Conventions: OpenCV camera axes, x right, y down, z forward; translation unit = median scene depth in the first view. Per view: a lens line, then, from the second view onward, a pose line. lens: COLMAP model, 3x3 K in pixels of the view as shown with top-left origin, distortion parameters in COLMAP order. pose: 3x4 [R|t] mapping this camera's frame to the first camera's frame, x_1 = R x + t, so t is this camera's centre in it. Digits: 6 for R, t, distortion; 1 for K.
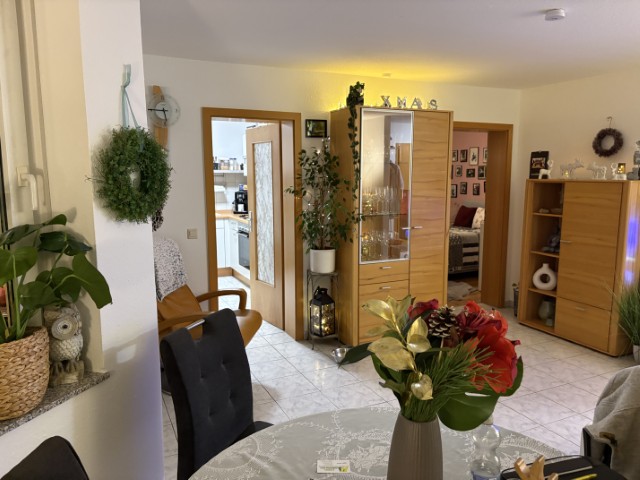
lens RADIAL K [[469.9, 0, 320.0], [0, 469.9, 240.0], [0, 0, 1]] dist [0.000062, -0.001391]
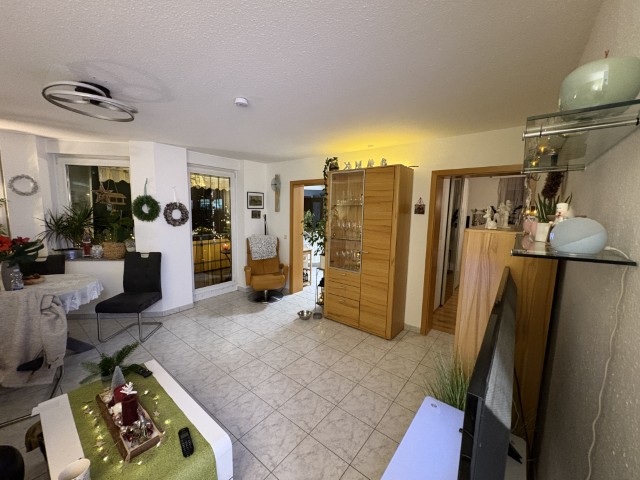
lens RADIAL K [[254.7, 0, 320.7], [0, 254.7, 240.8], [0, 0, 1]] dist [0.000155, -0.000060]
pose [[0.458007, 0.117718, -0.881120, 0.853919], [-0.148675, 0.987376, 0.054632, -0.085023], [0.876428, 0.105978, 0.469727, 0.551241]]
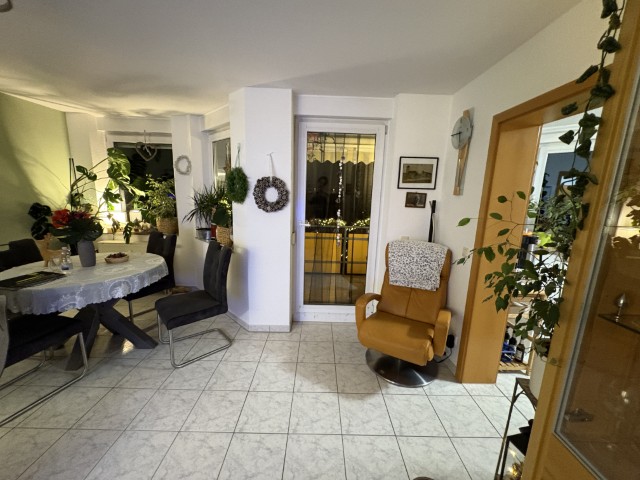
lens RADIAL K [[254.7, 0, 320.7], [0, 254.7, 240.8], [0, 0, 1]] dist [0.000155, -0.000060]
pose [[-0.410735, 0.157402, -0.898065, 0.319519], [-0.163422, 0.956325, 0.242355, -0.114606], [0.896990, 0.246308, -0.367073, 0.880463]]
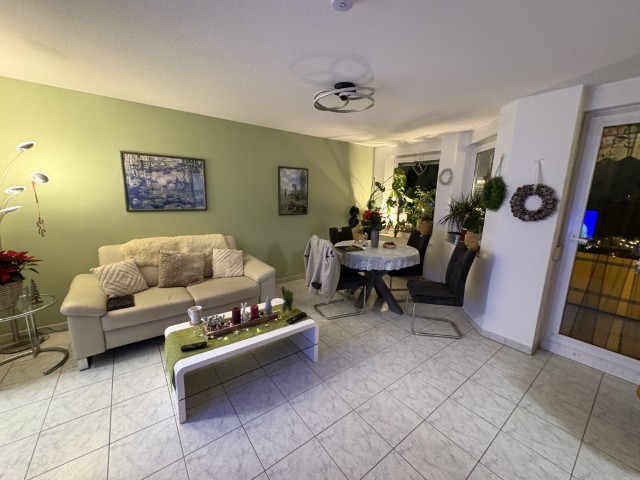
lens RADIAL K [[254.7, 0, 320.7], [0, 254.7, 240.8], [0, 0, 1]] dist [0.000155, -0.000060]
pose [[-0.974794, 0.018493, -0.222340, 0.405270], [-0.055687, 0.944850, 0.322733, -0.132458], [0.216046, 0.326980, -0.920005, 0.982348]]
